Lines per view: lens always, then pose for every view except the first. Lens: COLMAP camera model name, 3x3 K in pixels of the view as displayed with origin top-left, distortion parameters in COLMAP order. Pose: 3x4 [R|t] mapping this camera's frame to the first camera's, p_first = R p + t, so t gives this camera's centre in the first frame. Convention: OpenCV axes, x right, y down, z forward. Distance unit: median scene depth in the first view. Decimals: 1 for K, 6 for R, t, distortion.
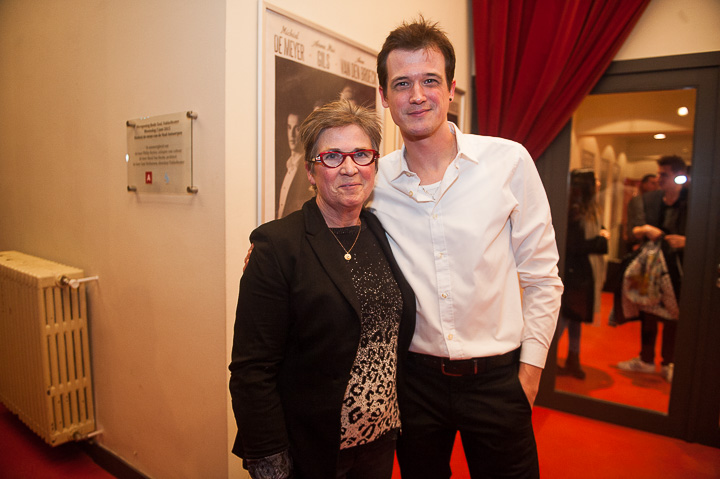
lens RADIAL K [[484.3, 0, 360.0], [0, 484.3, 239.5], [0, 0, 1]] dist [-0.050924, -0.002710]
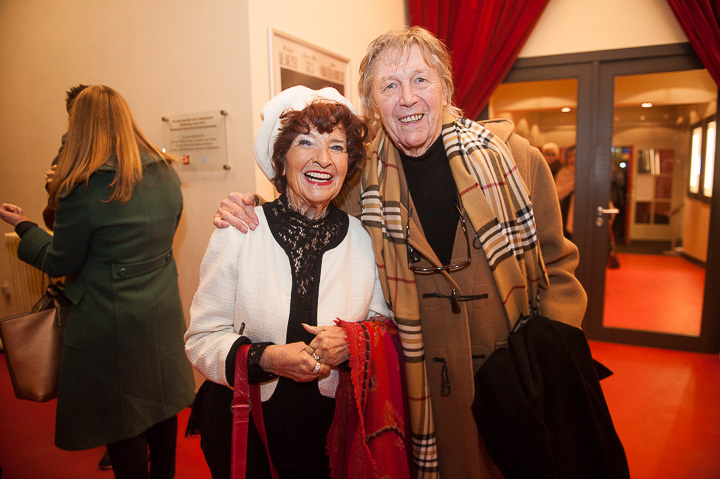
lens RADIAL K [[484.3, 0, 360.0], [0, 484.3, 239.5], [0, 0, 1]] dist [-0.050924, -0.002710]
pose [[0.988684, -0.061194, 0.136966, -0.161522], [0.054951, 0.997290, 0.048910, 0.052733], [-0.139588, -0.040830, 0.989368, -0.396571]]
